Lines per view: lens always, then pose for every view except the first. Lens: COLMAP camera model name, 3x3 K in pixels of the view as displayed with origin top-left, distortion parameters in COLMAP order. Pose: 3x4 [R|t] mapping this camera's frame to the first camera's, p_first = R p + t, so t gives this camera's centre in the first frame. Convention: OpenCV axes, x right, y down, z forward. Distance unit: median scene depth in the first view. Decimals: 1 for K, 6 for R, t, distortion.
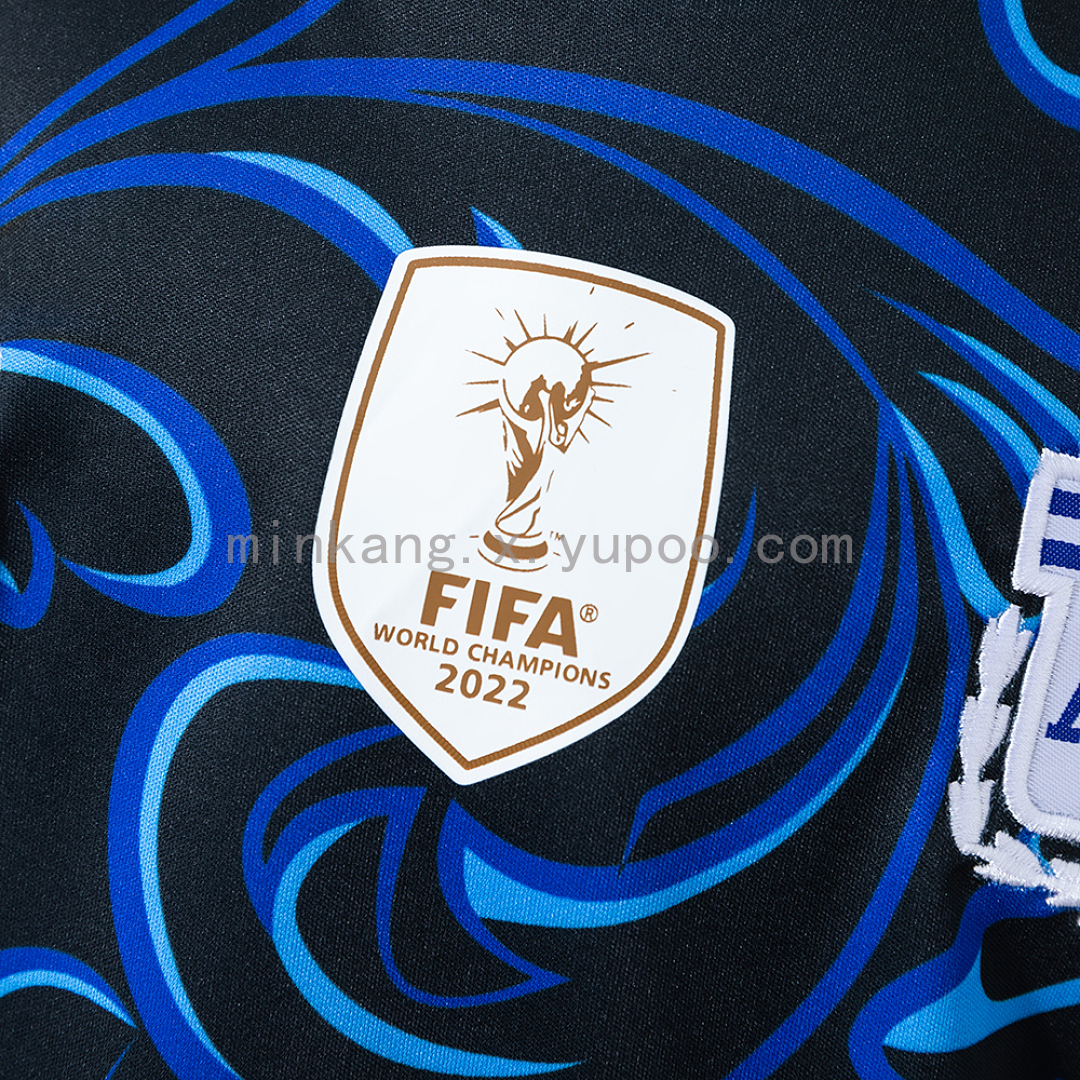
lens RADIAL K [[3577.1, 0, 558.0], [0, 3577.1, 451.1], [0, 0, 1]] dist [-0.189789, 0.000000]
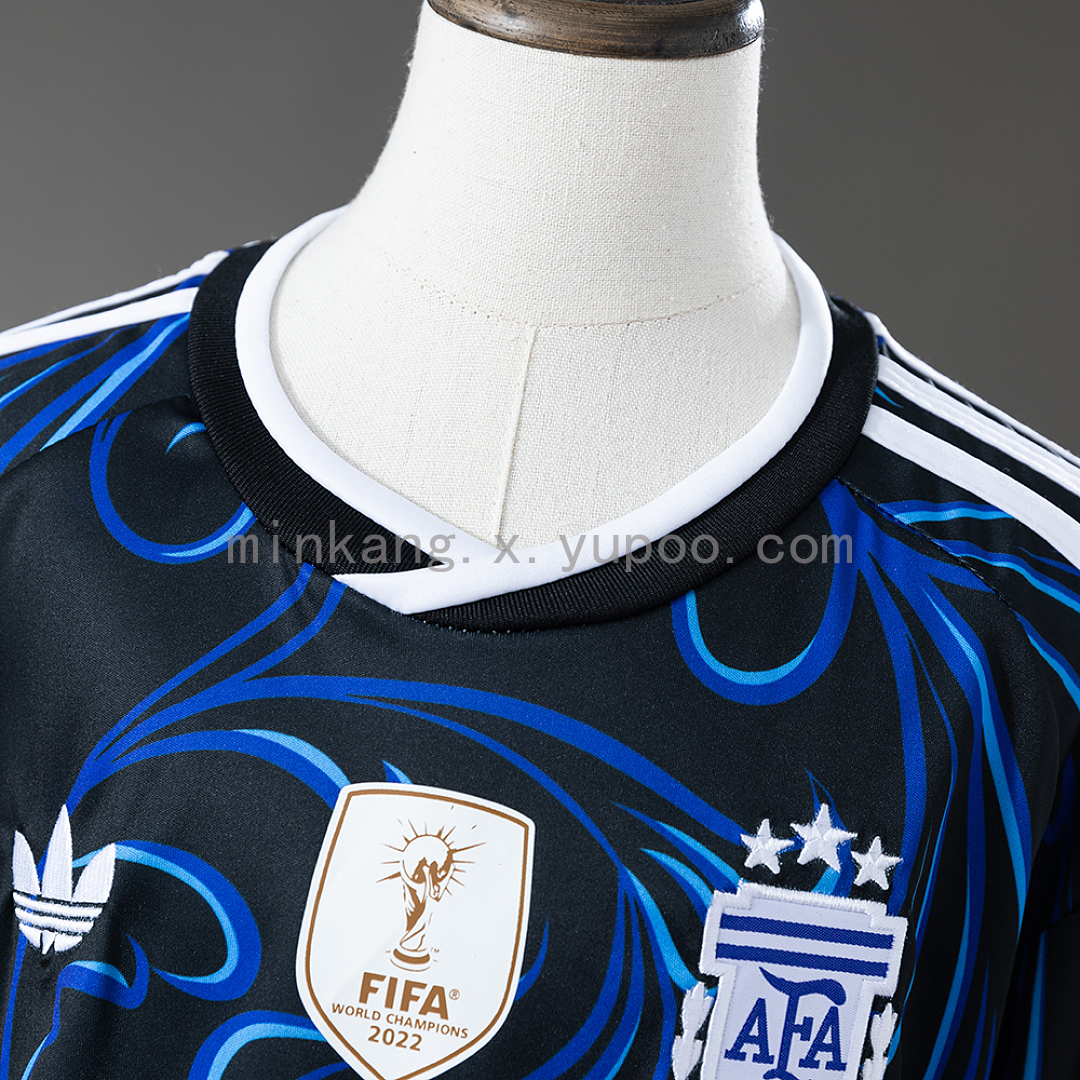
lens RADIAL K [[2828.2, 0, 533.8], [0, 2828.2, 531.6], [0, 0, 1]] dist [0.074125, 0.000000]
pose [[0.999343, -0.029444, -0.021119, 0.082453], [0.028135, 0.997813, -0.059809, -0.095421], [0.022833, 0.059175, 0.997986, -0.389961]]
